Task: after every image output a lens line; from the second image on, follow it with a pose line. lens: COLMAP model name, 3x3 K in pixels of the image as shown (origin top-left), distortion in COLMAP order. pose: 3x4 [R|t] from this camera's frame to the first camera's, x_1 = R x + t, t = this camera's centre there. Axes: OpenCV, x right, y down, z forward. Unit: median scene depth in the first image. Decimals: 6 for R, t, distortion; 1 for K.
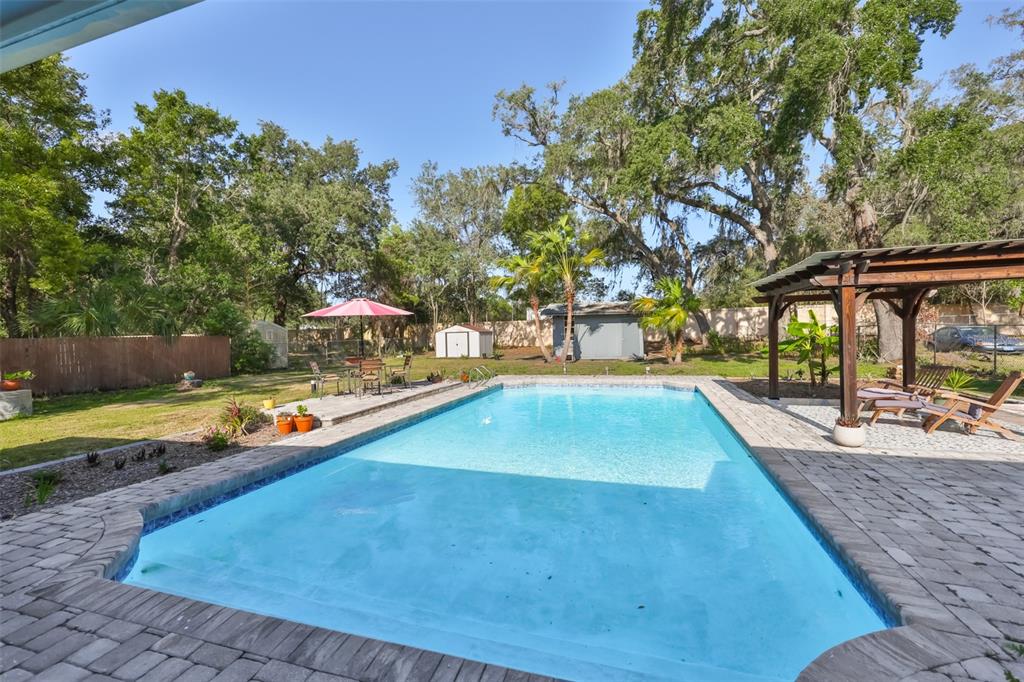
lens RADIAL K [[427.7, 0, 542.6], [0, 427.7, 338.2], [0, 0, 1]] dist [-0.002267, -0.000362]
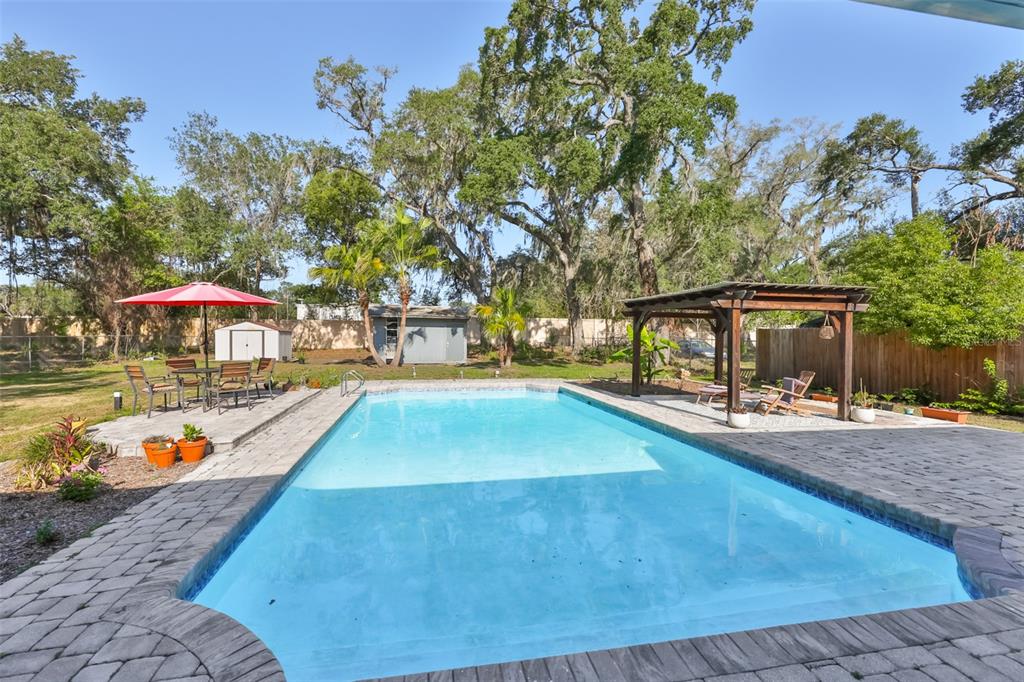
lens RADIAL K [[427.7, 0, 510.5], [0, 427.7, 345.9], [0, 0, 1]] dist [-0.002267, -0.000362]
pose [[0.889540, 0.020940, 0.456377, -0.134647], [-0.024358, 0.999702, 0.001608, 0.002375], [-0.456207, -0.012547, 0.889785, 0.033624]]
